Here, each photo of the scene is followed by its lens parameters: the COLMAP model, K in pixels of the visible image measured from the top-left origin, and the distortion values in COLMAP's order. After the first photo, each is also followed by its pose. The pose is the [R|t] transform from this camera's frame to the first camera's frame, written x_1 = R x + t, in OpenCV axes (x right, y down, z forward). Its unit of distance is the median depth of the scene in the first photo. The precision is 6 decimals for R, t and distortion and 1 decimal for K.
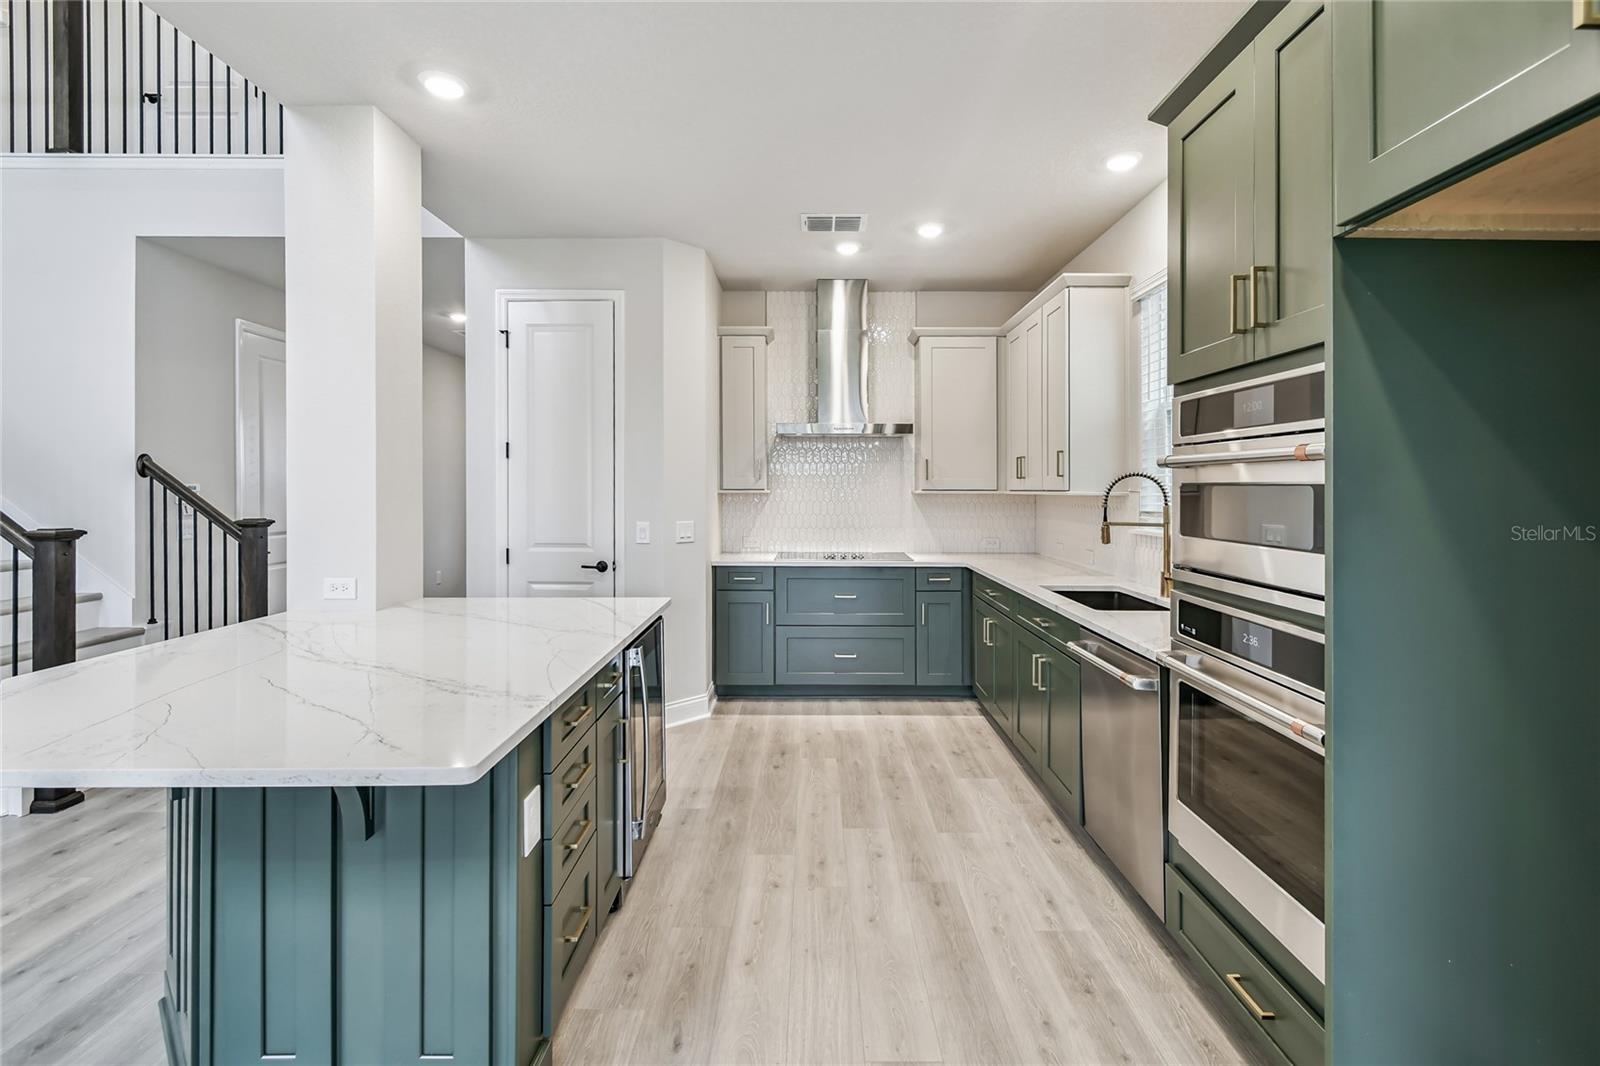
lens RADIAL K [[722.9, 0, 799.8], [0, 722.9, 495.0], [0, 0, 1]] dist [0.003712, -0.000213]
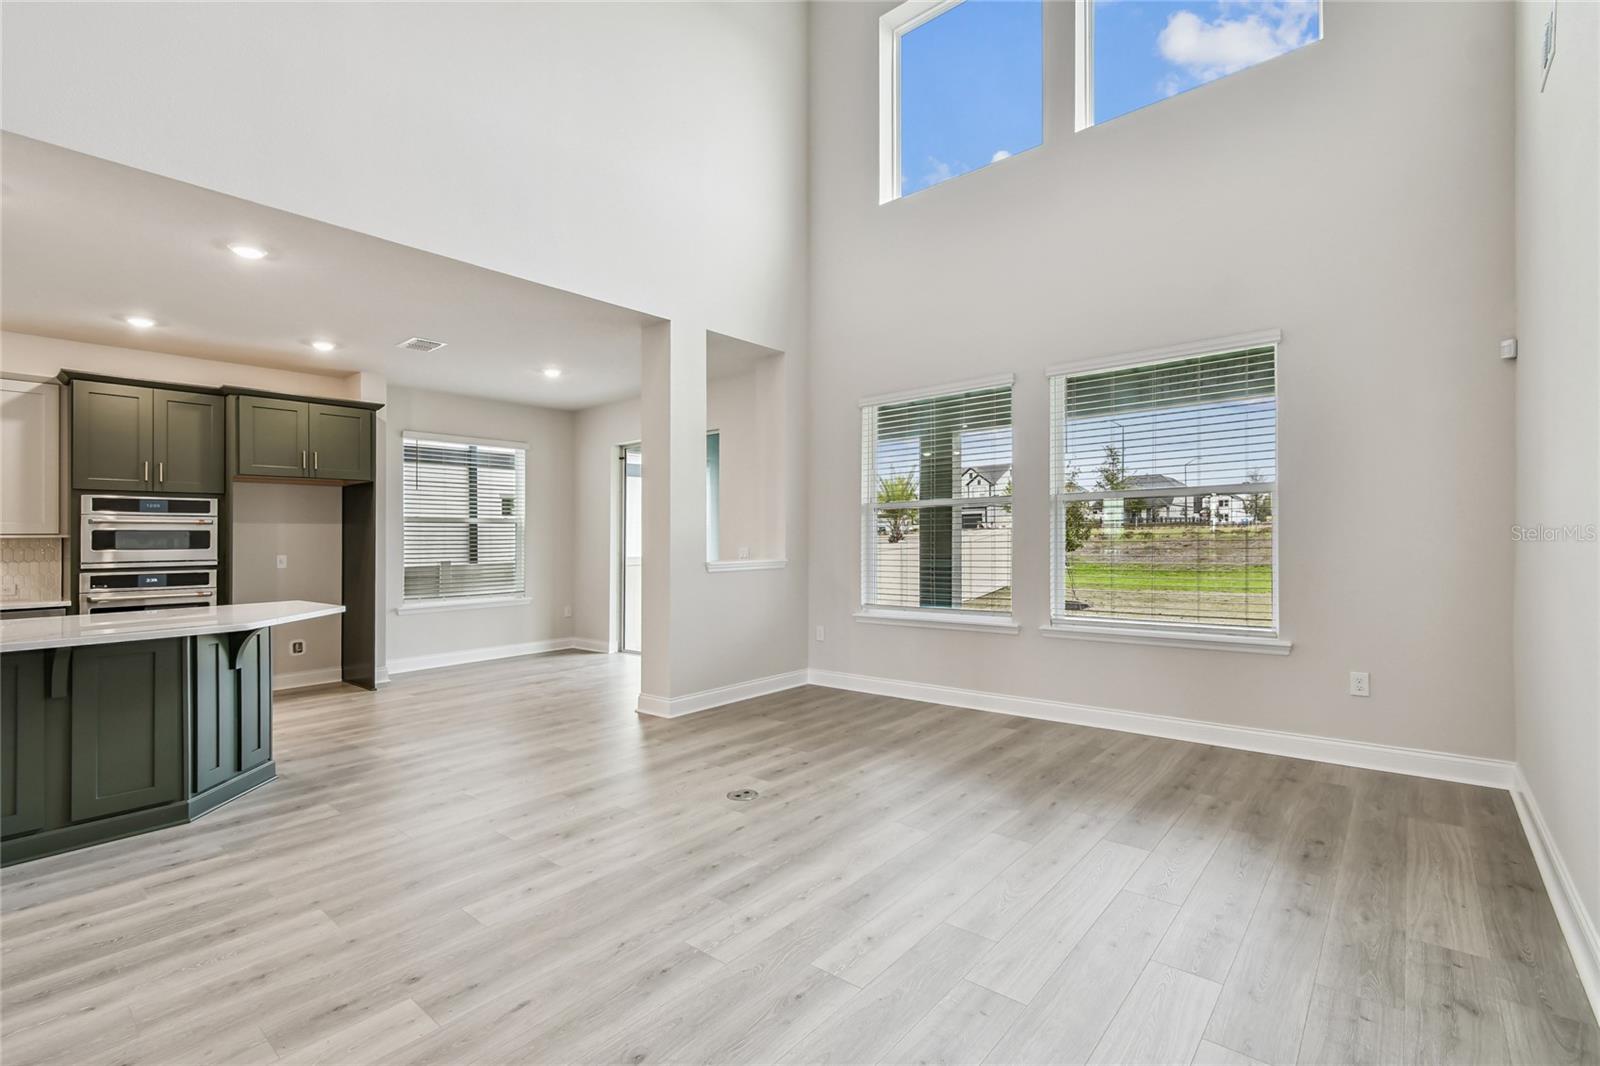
lens RADIAL K [[725.3, 0, 791.4], [0, 725.3, 541.3], [0, 0, 1]] dist [0.002743, 0.000111]
pose [[-0.761062, 0.005296, 0.648657, -1.566546], [0.018950, 0.999721, 0.014071, 0.018145], [-0.648402, 0.023001, -0.760950, 0.708756]]
